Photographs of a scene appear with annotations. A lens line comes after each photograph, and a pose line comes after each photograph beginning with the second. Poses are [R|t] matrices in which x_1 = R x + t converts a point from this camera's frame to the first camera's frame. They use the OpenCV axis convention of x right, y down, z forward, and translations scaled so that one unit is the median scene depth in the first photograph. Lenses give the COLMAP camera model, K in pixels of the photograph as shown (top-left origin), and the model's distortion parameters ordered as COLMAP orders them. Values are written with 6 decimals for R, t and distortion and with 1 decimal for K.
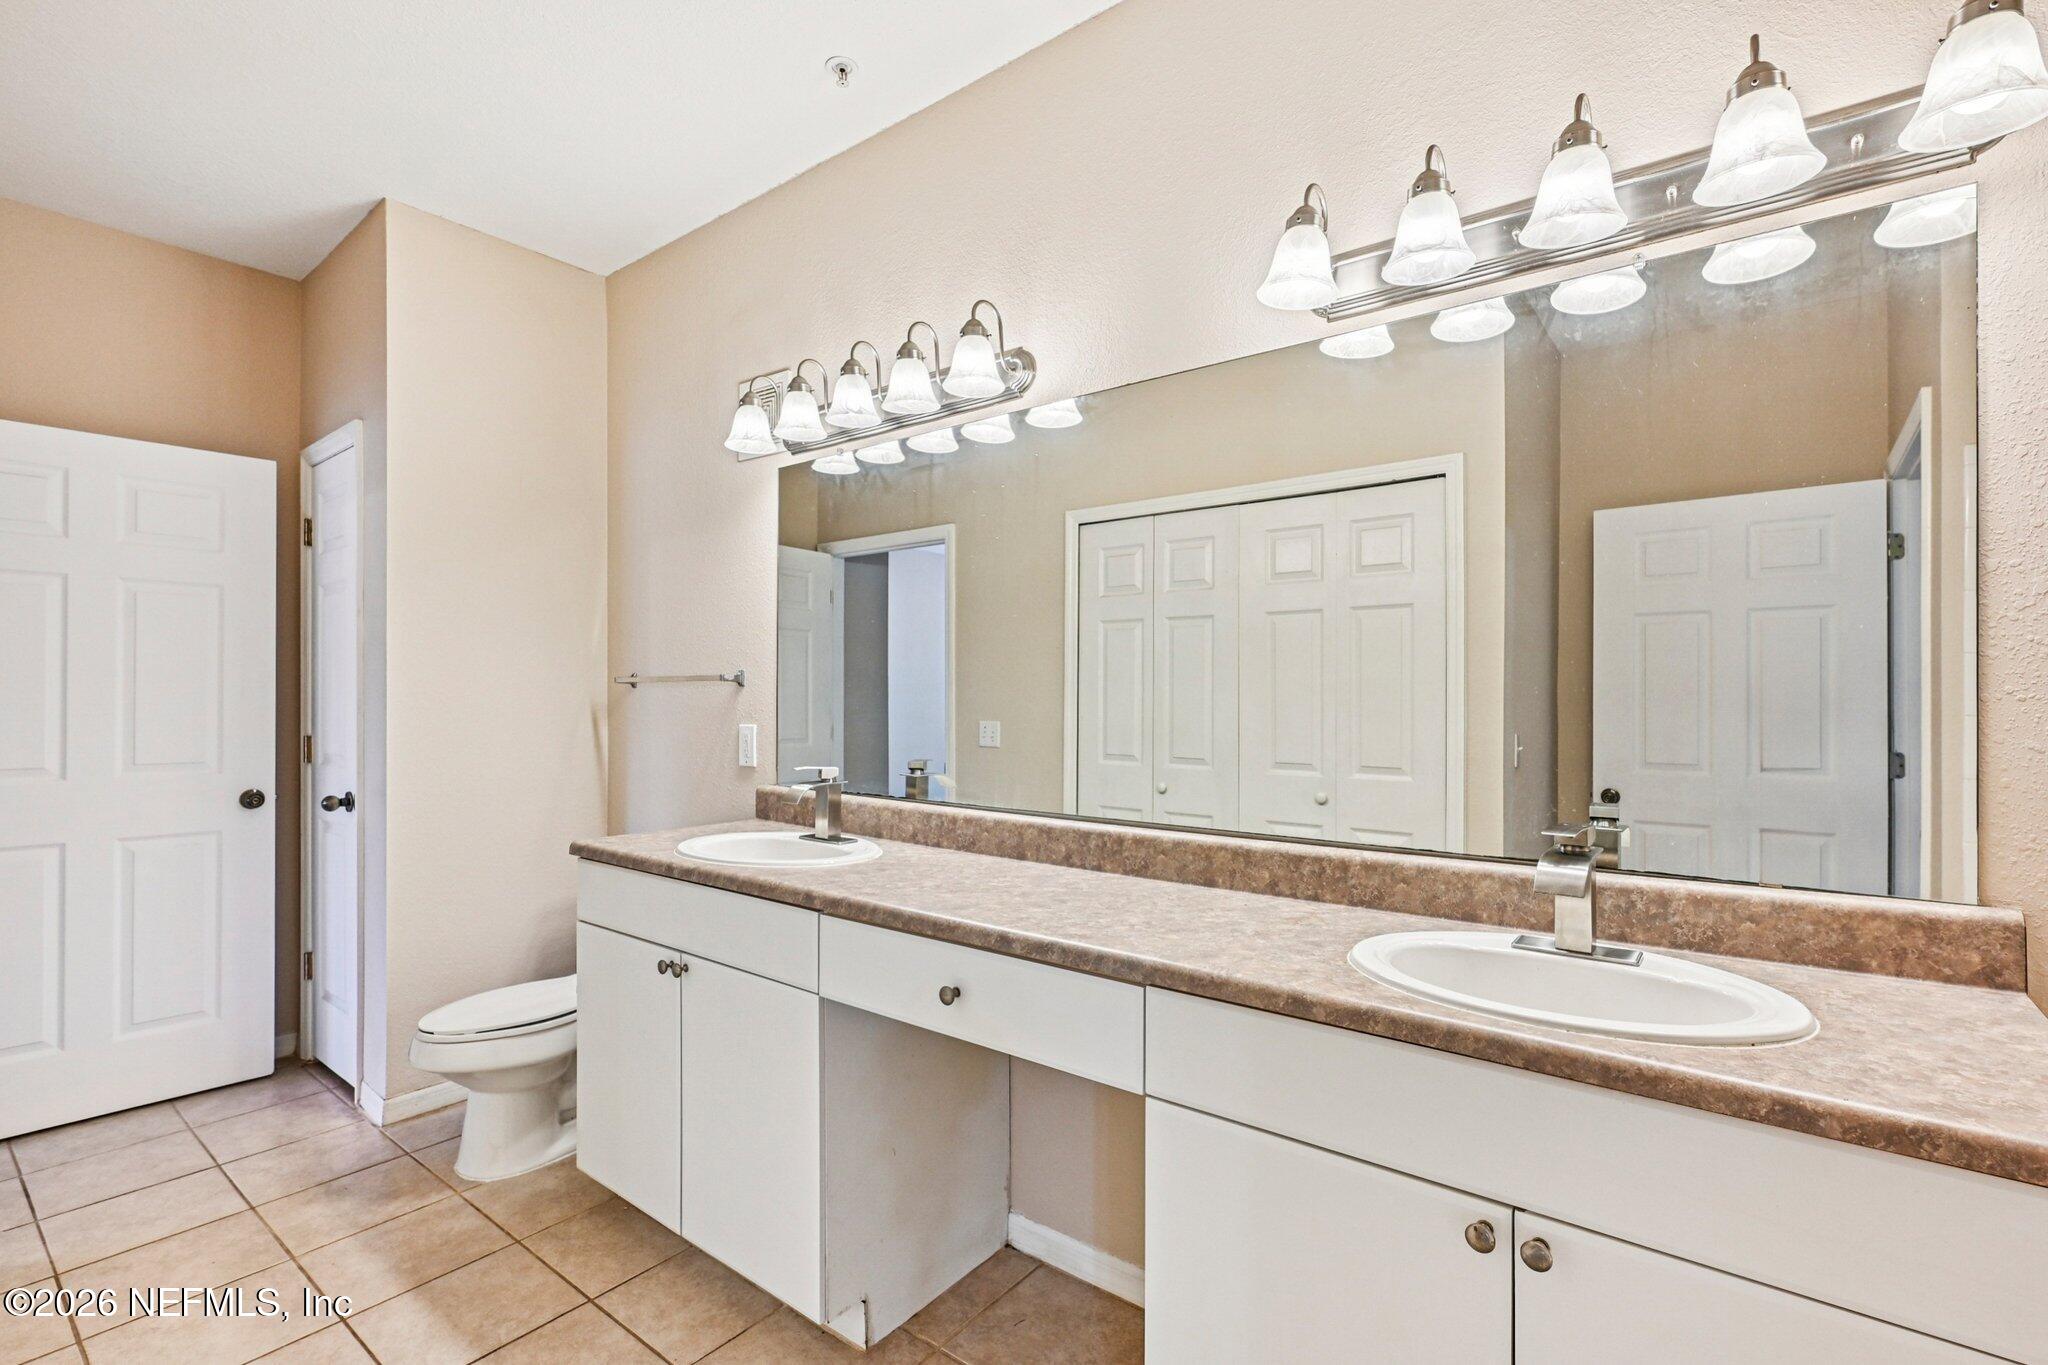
lens RADIAL K [[926.3, 0, 1023.2], [0, 926.3, 694.7], [0, 0, 1]] dist [0.001525, 0.000458]
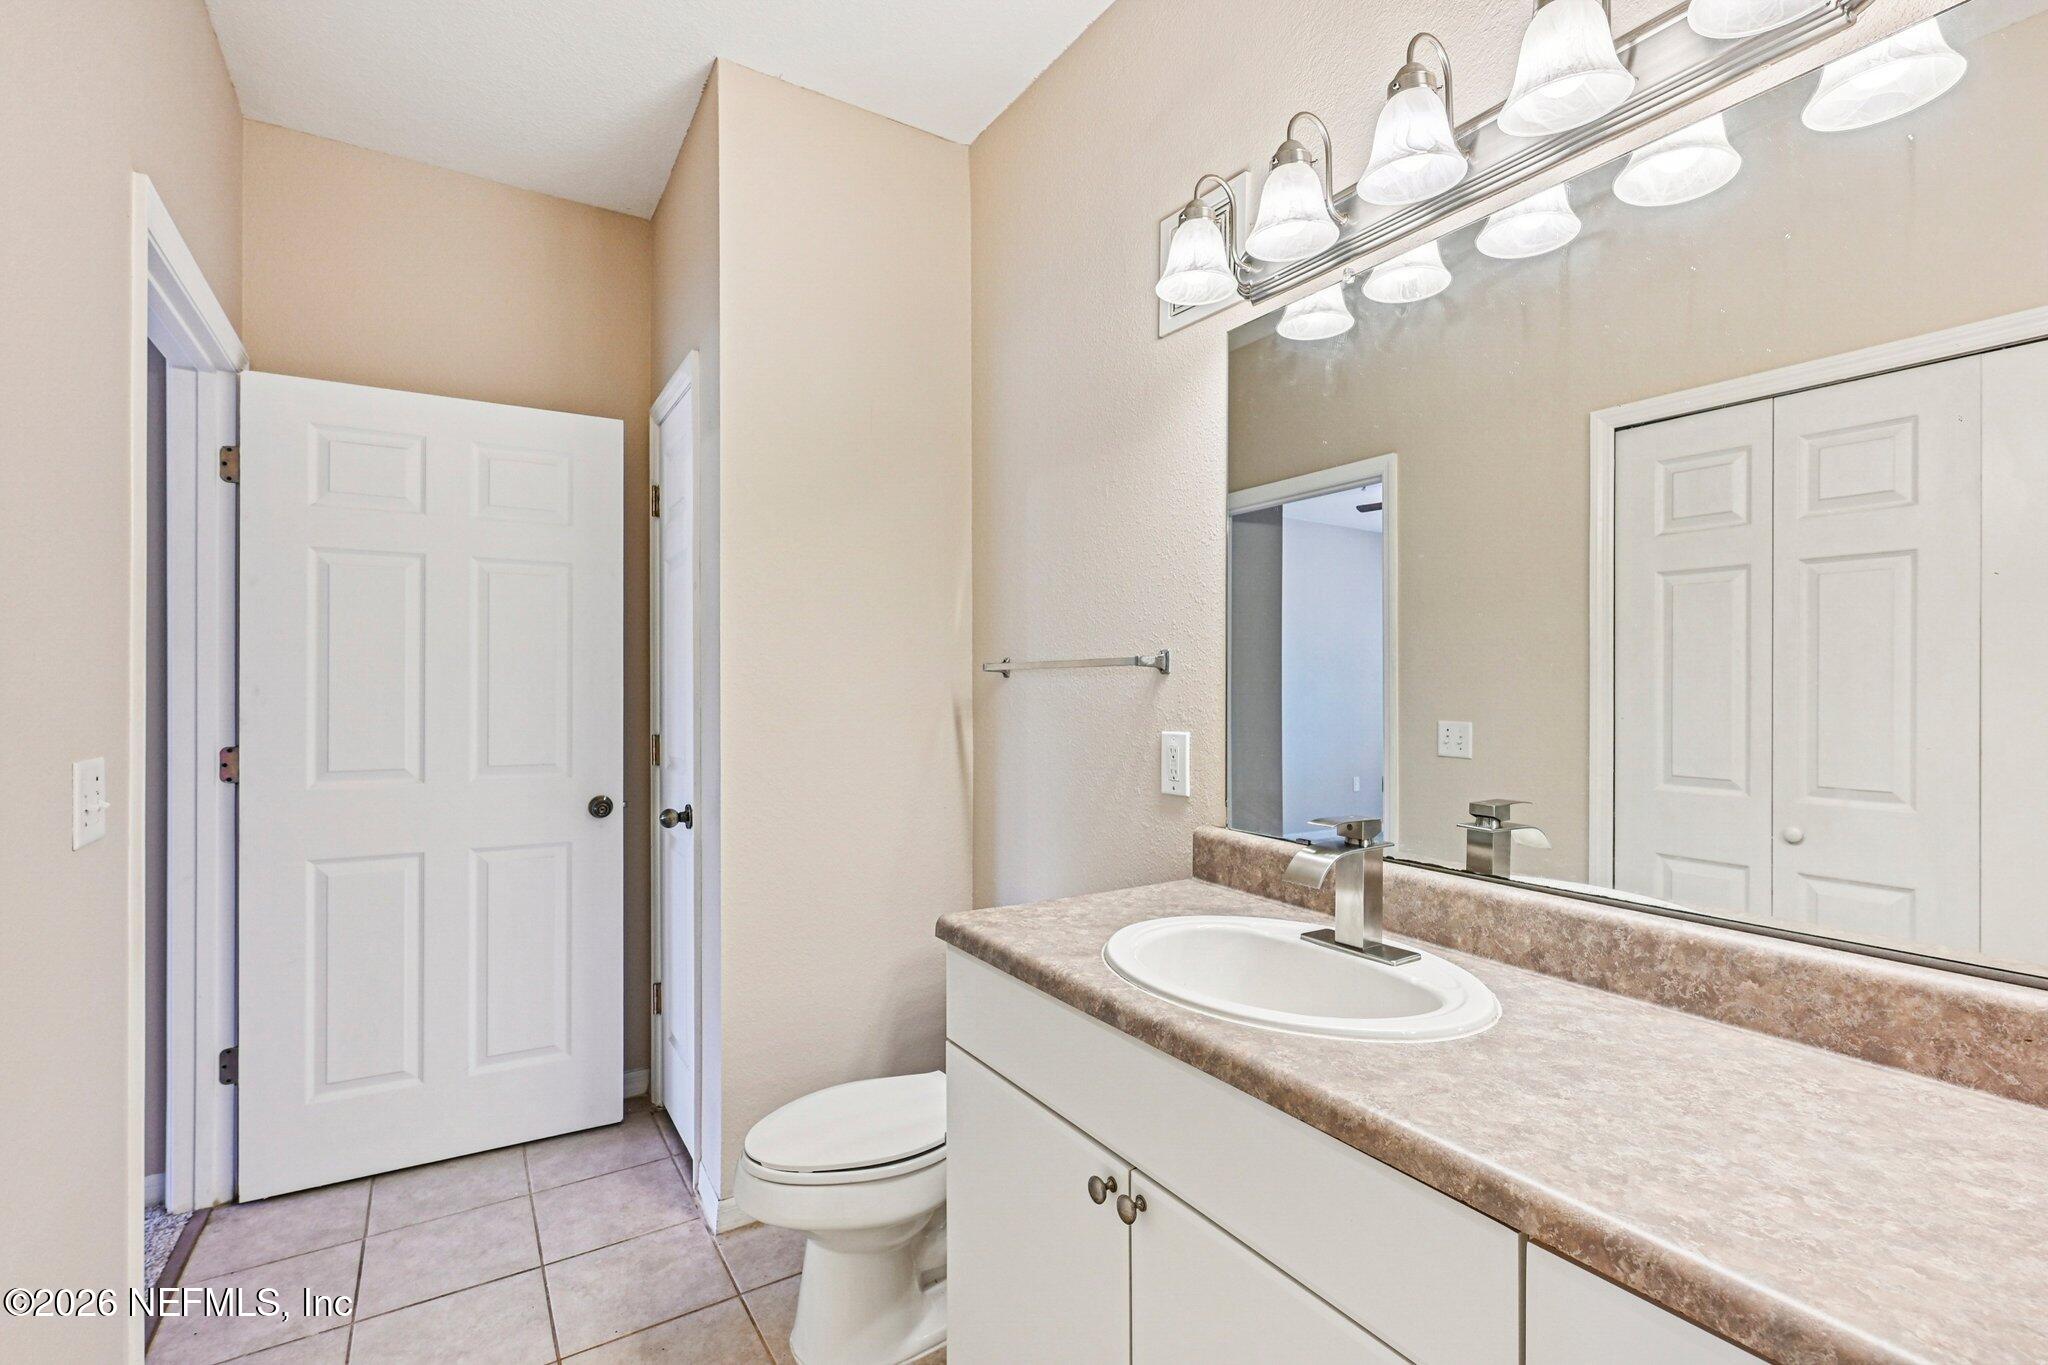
lens RADIAL K [[925.4, 0, 1024.0], [0, 925.4, 682.5], [0, 0, 1]] dist [0.000947, 0.000961]
pose [[0.942347, -0.003724, -0.334616, -0.176043], [0.002928, 0.999992, -0.002885, -0.001192], [0.334624, 0.001739, 0.942350, 0.337807]]
